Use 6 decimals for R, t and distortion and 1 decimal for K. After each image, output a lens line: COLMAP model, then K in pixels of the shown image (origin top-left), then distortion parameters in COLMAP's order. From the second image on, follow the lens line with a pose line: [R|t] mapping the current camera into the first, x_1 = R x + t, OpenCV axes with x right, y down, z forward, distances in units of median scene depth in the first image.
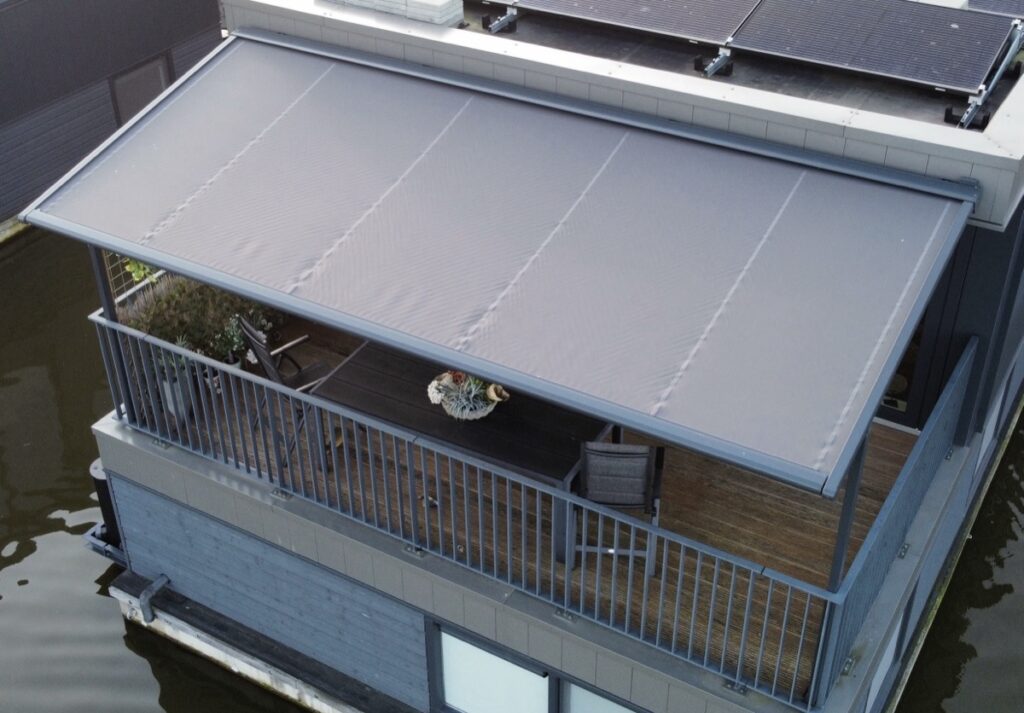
lens RADIAL K [[1246.7, 0, 483.8], [0, 1246.7, 335.4], [0, 0, 1]] dist [-0.000984, 0.000000]
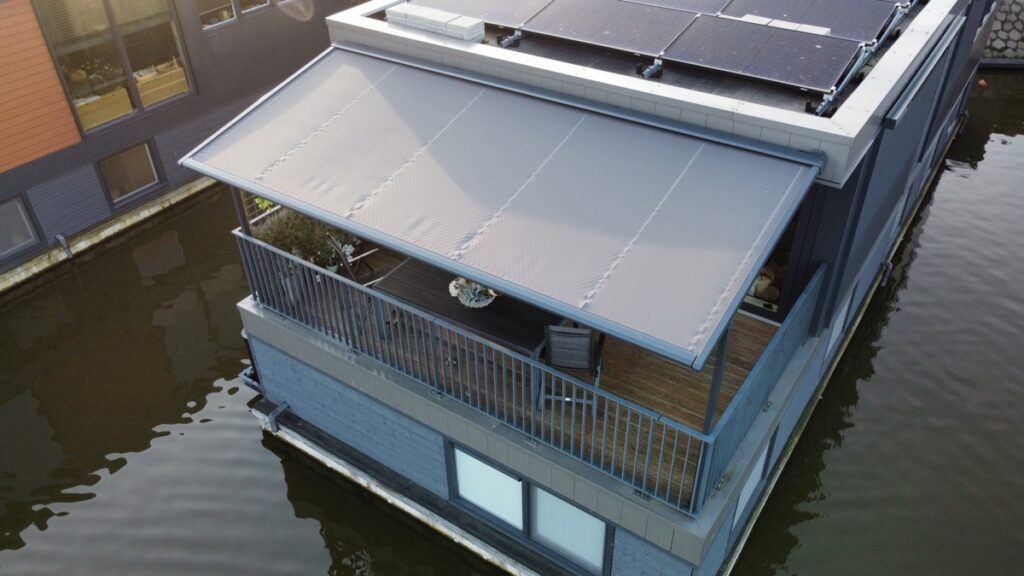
lens RADIAL K [[775.2, 0, 509.2], [0, 775.2, 288.4], [0, 0, 1]] dist [-0.007270, -0.002565]
pose [[0.998518, 0.032370, -0.043750, 0.067355], [-0.030558, 0.998673, 0.041457, 0.004806], [0.045034, -0.040058, 0.998182, 0.078250]]
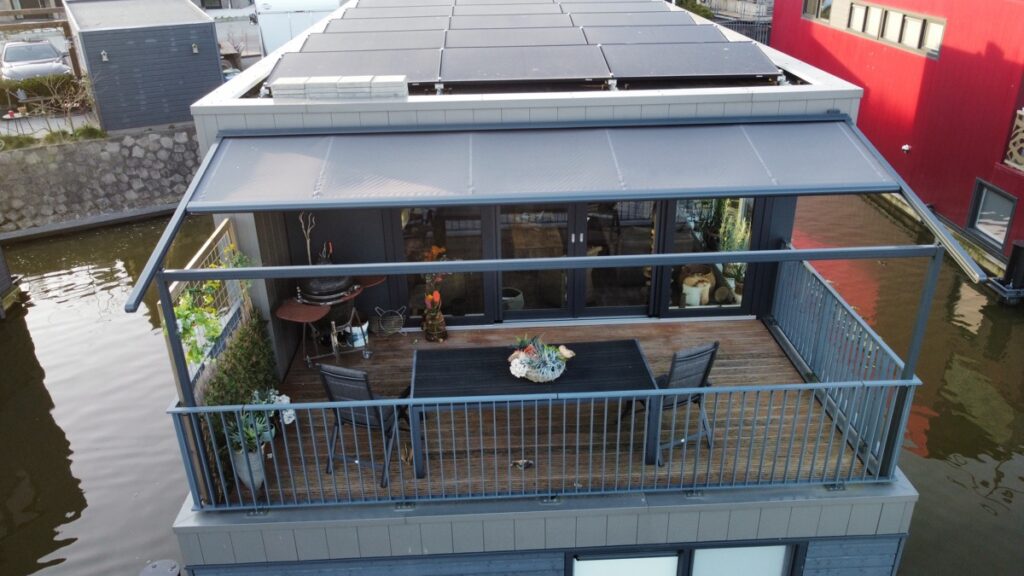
lens RADIAL K [[775.2, 0, 517.7], [0, 775.2, 293.7], [0, 0, 1]] dist [-0.007270, -0.002565]
pose [[0.831208, -0.237236, 0.502804, -0.397597], [0.312635, 0.947300, -0.069870, 0.029843], [-0.459730, 0.215271, 0.861572, 0.338164]]
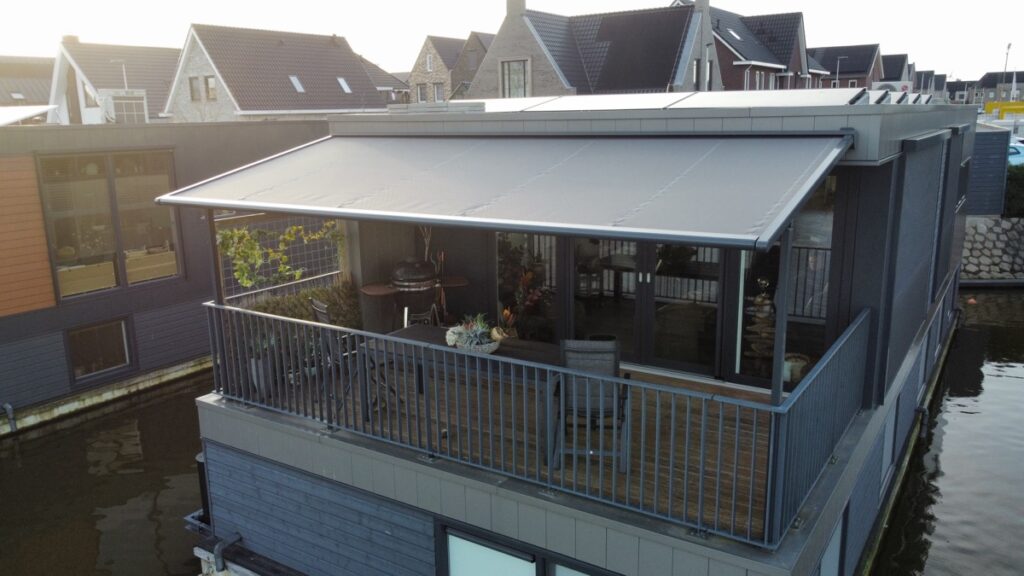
lens RADIAL K [[775.2, 0, 511.3], [0, 775.2, 290.3], [0, 0, 1]] dist [-0.007270, -0.002565]
pose [[0.999522, 0.010102, -0.029205, 0.045943], [-0.019974, 0.932312, -0.361102, 0.289014], [0.023580, 0.361513, 0.932069, 0.234713]]
